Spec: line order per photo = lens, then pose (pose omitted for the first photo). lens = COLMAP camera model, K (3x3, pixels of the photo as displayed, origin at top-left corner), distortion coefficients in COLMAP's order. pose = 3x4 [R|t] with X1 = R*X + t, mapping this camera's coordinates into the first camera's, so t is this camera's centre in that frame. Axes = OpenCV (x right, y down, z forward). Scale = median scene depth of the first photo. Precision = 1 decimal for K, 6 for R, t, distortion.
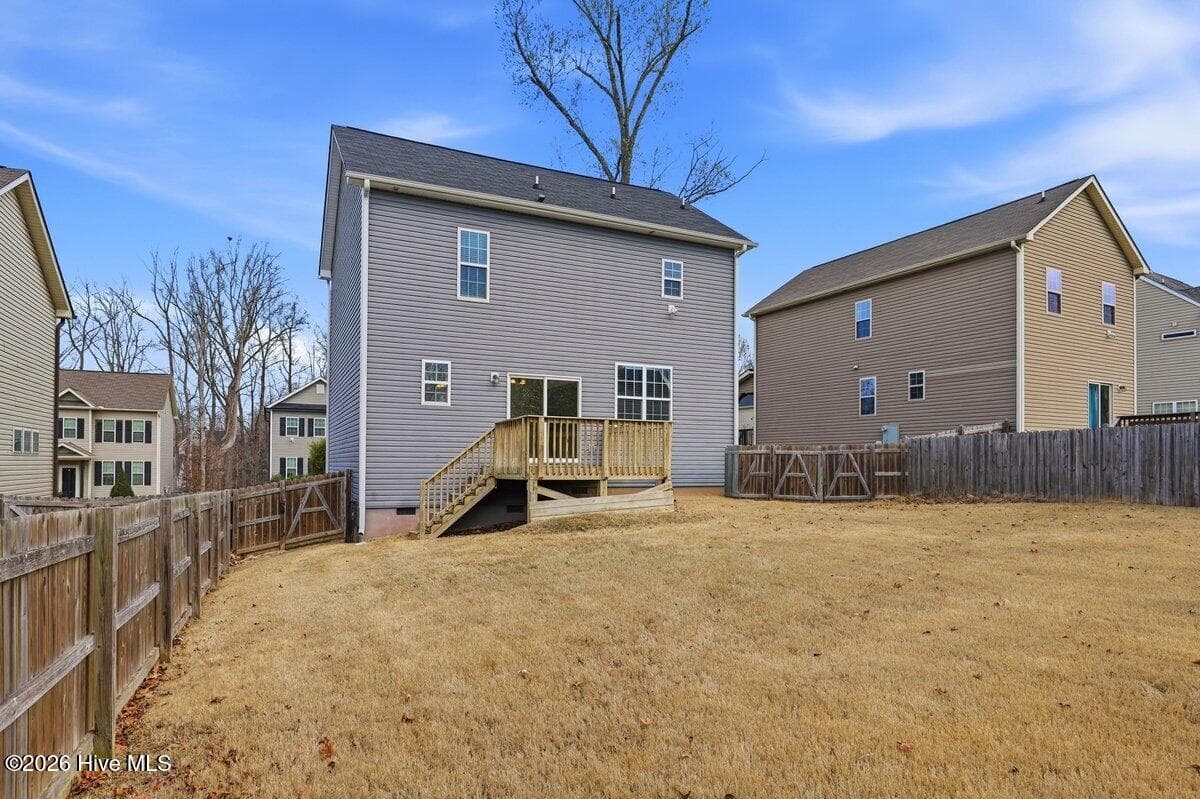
lens RADIAL K [[697.7, 0, 598.0], [0, 697.7, 459.0], [0, 0, 1]] dist [-0.027105, -0.000321]
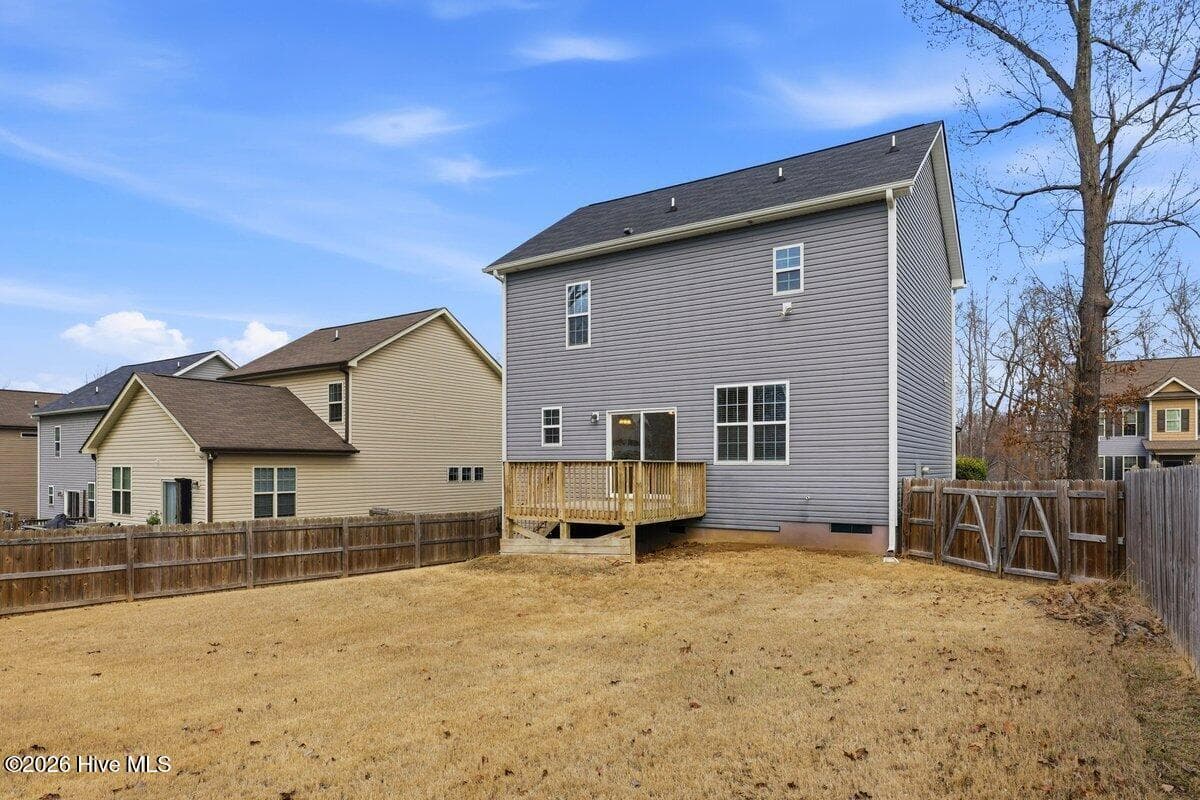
lens RADIAL K [[697.7, 0, 598.0], [0, 697.7, 459.5], [0, 0, 1]] dist [-0.027105, -0.000321]
pose [[0.517583, -0.014263, -0.855514, 0.693584], [0.014063, 0.999868, -0.008161, -0.040535], [0.855517, -0.007807, 0.517715, 0.421046]]
